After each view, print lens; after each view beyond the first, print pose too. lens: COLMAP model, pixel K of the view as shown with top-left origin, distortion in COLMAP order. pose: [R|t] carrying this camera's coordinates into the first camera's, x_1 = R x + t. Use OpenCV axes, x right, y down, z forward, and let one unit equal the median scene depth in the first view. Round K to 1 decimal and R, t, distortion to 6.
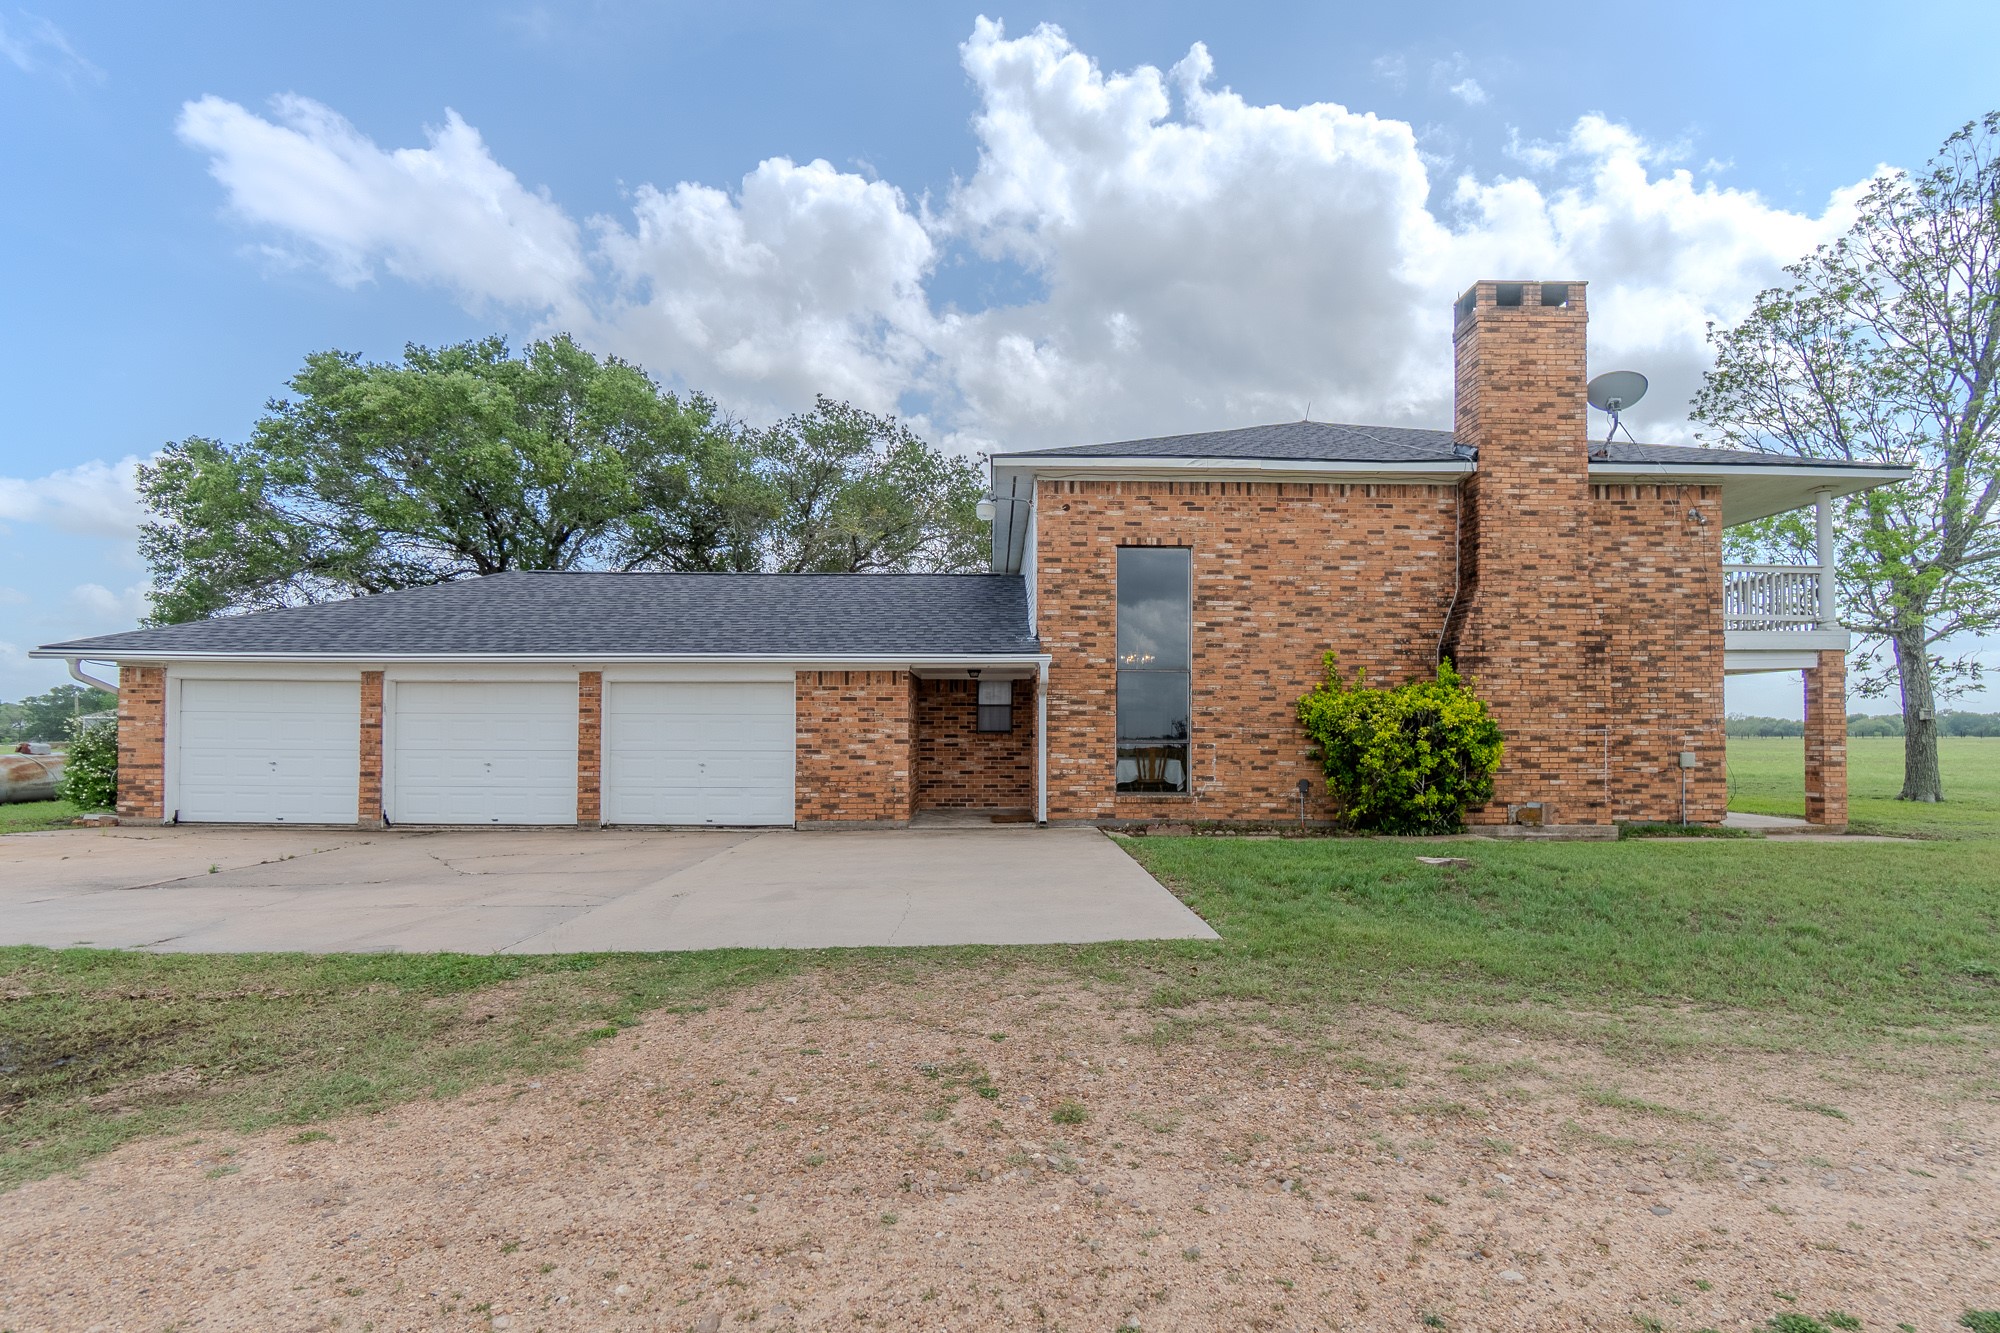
lens RADIAL K [[890.3, 0, 1003.4], [0, 890.3, 655.9], [0, 0, 1]] dist [0.001310, 0.000460]
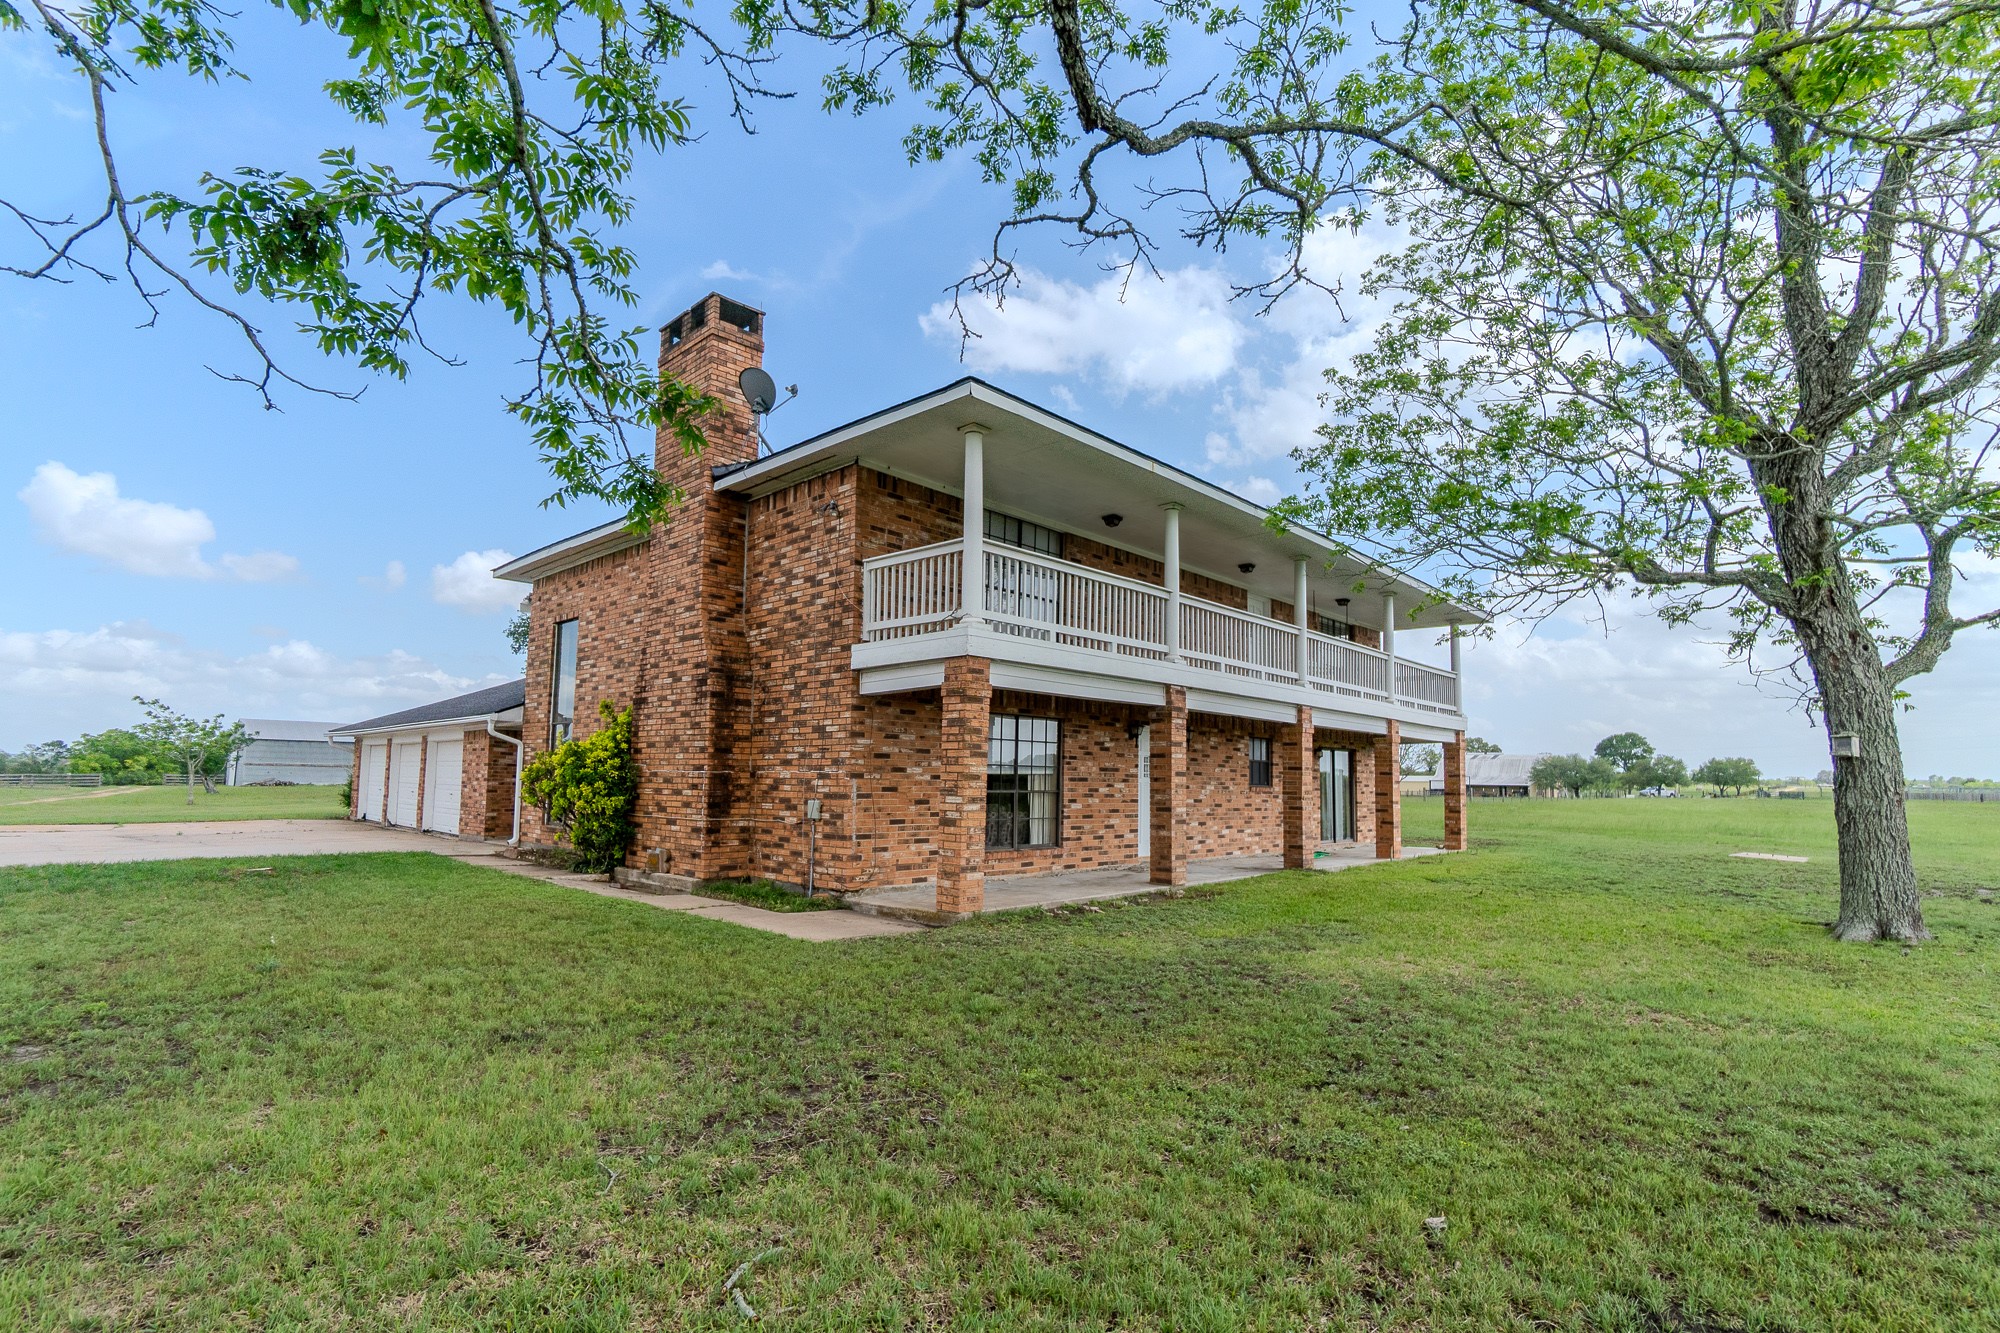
lens RADIAL K [[890.3, 0, 1003.4], [0, 890.3, 655.9], [0, 0, 1]] dist [0.001310, 0.000460]
pose [[0.729454, -0.087820, -0.678369, 1.439249], [0.043620, 0.995678, -0.081993, 0.051331], [0.682638, 0.030219, 0.730132, 0.520994]]
